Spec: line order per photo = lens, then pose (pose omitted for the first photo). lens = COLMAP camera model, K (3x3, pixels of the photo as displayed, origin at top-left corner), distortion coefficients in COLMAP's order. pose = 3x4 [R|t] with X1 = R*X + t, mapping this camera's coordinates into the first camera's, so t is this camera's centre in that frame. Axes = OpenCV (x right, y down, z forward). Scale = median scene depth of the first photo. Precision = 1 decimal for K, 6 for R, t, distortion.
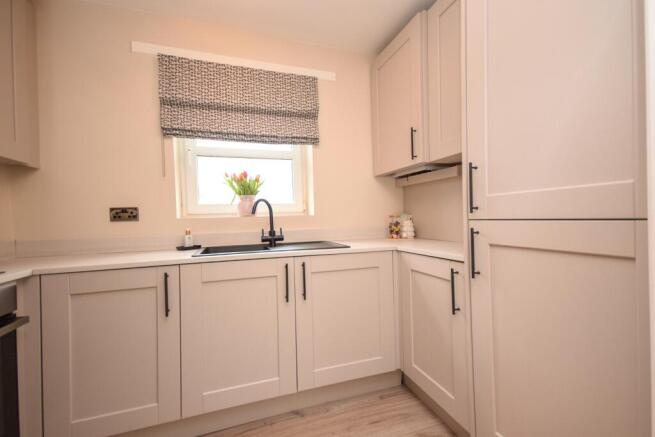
lens RADIAL K [[285.9, 0, 327.5], [0, 285.9, 218.5], [0, 0, 1]] dist [0.031122, 0.000087]
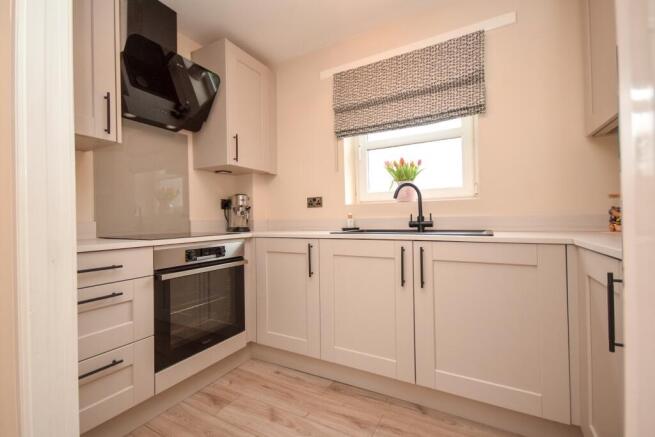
lens RADIAL K [[291.6, 0, 328.8], [0, 291.6, 216.5], [0, 0, 1]] dist [0.021123, 0.000078]
pose [[0.675416, 0.007132, -0.737403, 0.320852], [-0.000667, 0.999959, 0.009061, 0.036366], [0.737437, -0.005629, 0.675393, 0.117608]]
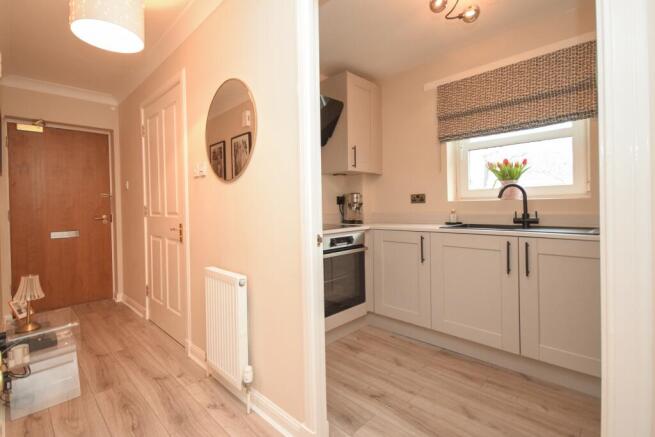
lens RADIAL K [[309.5, 0, 315.5], [0, 309.5, 206.8], [0, 0, 1]] dist [0.016476, 0.000155]
pose [[0.439687, 0.019836, -0.897932, 0.501766], [0.005274, 0.999682, 0.024667, -0.014375], [0.898136, -0.015582, 0.439443, -0.202033]]
